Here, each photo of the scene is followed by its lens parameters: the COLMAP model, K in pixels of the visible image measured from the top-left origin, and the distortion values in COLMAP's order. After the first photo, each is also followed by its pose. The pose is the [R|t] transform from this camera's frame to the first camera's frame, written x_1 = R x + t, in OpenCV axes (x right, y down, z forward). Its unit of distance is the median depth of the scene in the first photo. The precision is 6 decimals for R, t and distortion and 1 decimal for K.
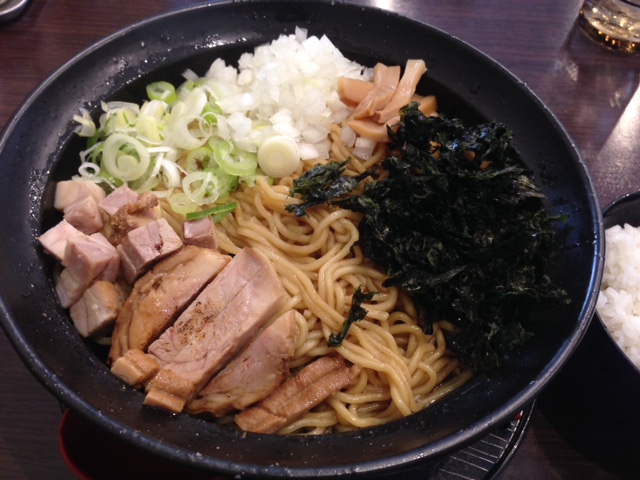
lens RADIAL K [[612.8, 0, 317.9], [0, 612.8, 242.6], [0, 0, 1]] dist [0.037812, 0.000000]
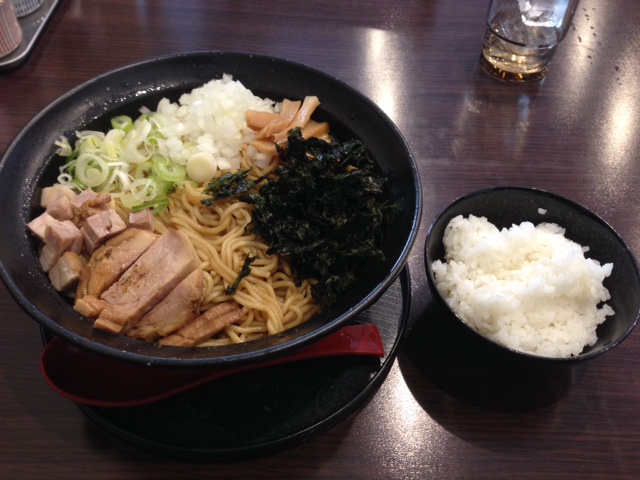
lens RADIAL K [[612.8, 0, 322.1], [0, 612.8, 237.7], [0, 0, 1]] dist [0.037812, 0.000000]
pose [[0.999809, -0.018074, -0.007381, 0.236873], [0.017695, 0.998661, -0.048615, 0.100722], [0.008249, 0.048475, 0.998790, -0.420228]]
